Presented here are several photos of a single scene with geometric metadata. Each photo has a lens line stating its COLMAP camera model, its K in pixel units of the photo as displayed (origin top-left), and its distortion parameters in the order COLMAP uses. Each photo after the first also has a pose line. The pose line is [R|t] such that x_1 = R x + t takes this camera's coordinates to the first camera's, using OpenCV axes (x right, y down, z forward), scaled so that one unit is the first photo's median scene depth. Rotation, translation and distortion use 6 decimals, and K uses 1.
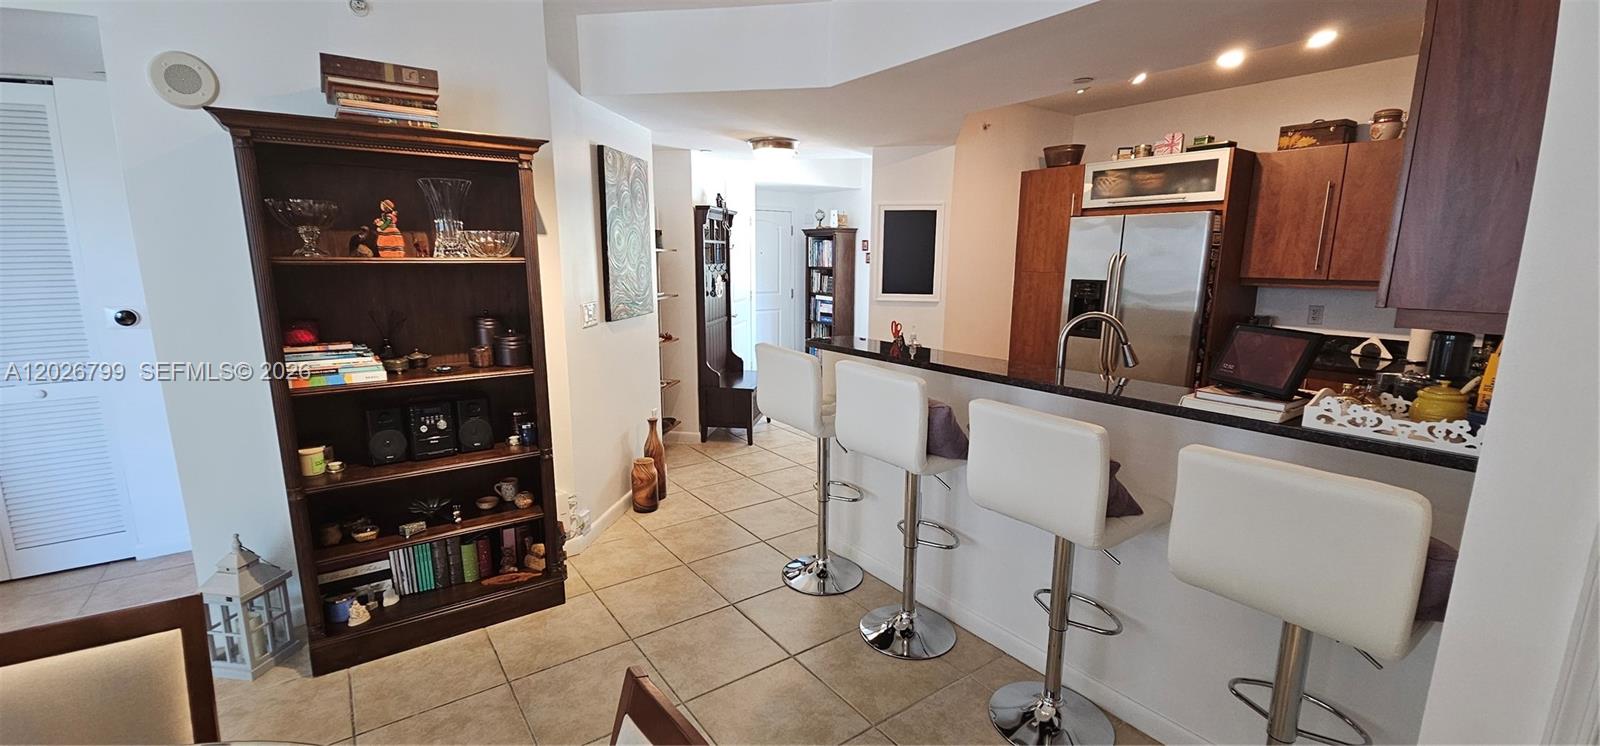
lens RADIAL K [[654.7, 0, 808.2], [0, 654.7, 369.6], [0, 0, 1]] dist [0.000783, -0.000968]
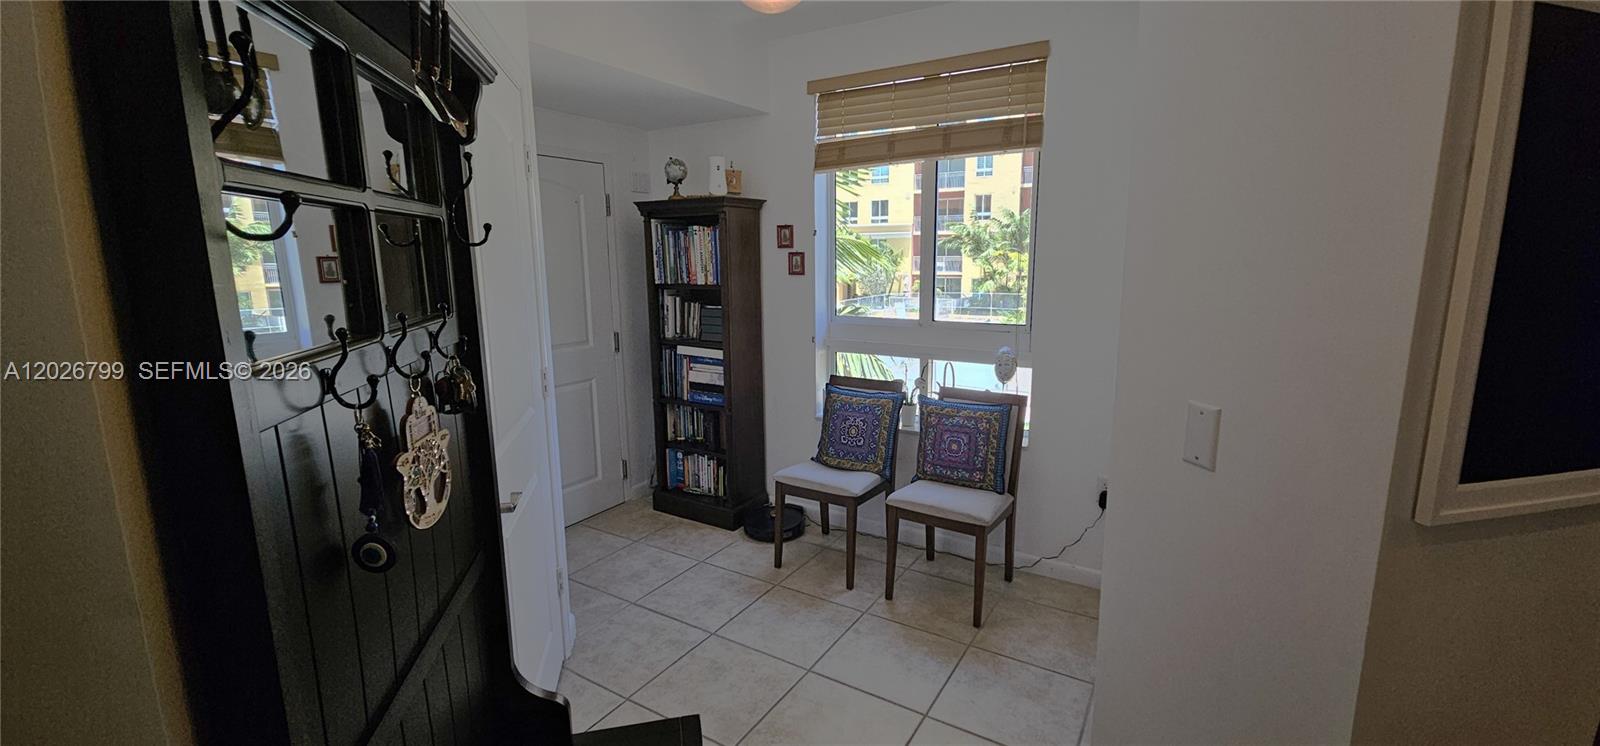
lens RADIAL K [[649.8, 0, 810.5], [0, 649.8, 365.0], [0, 0, 1]] dist [-0.000493, -0.000363]
pose [[0.927967, -0.074739, 0.365091, -0.208514], [0.075126, 0.997087, 0.013166, -0.301033], [-0.365012, 0.015210, 0.930879, 1.642908]]
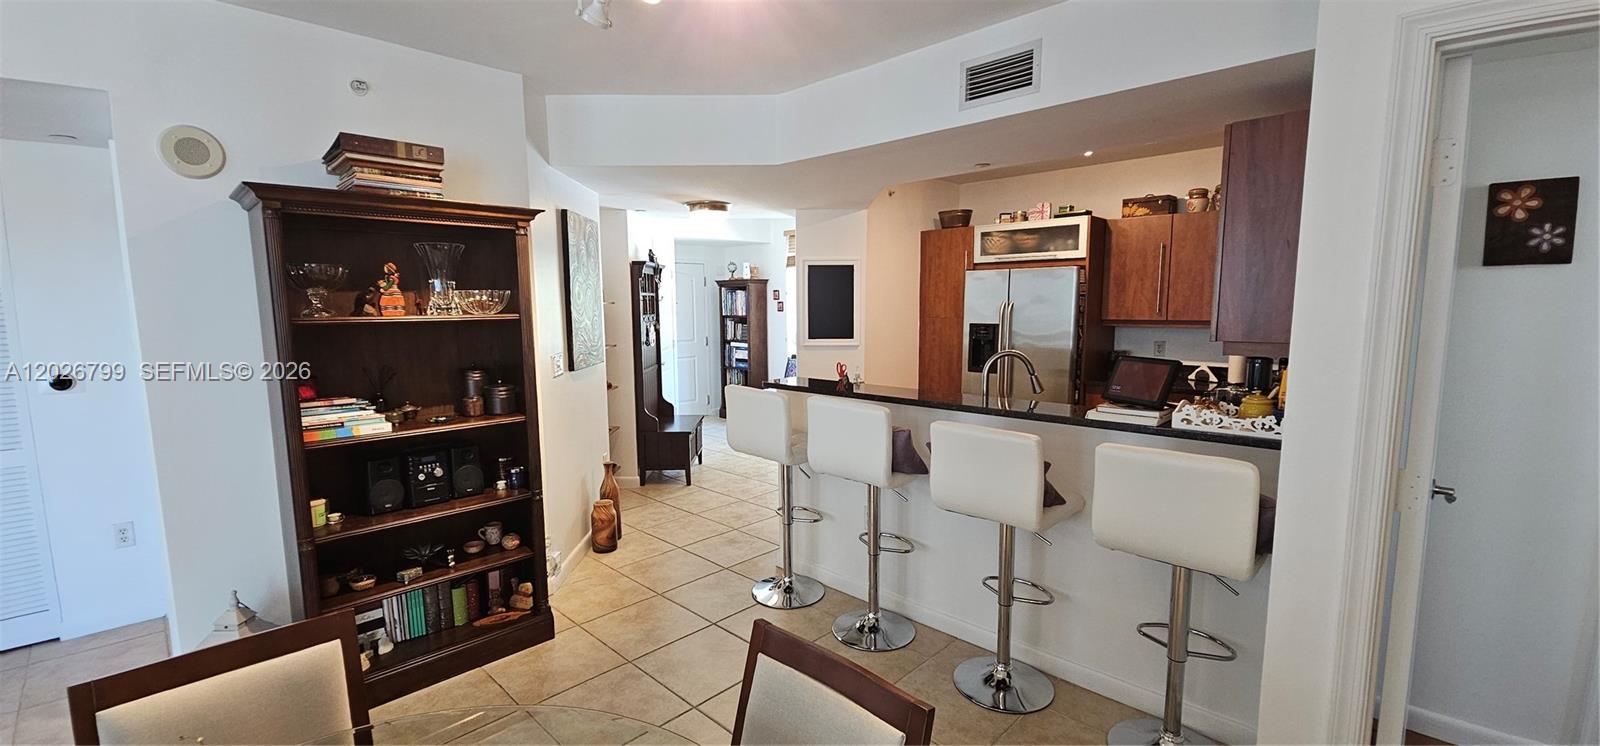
lens RADIAL K [[649.8, 0, 810.5], [0, 649.8, 365.0], [0, 0, 1]] dist [-0.000493, -0.000363]
pose [[0.984076, -0.029211, 0.175332, -0.139540], [0.042529, 0.996447, -0.072689, 0.012749], [-0.172586, 0.078988, 0.981822, -0.135721]]
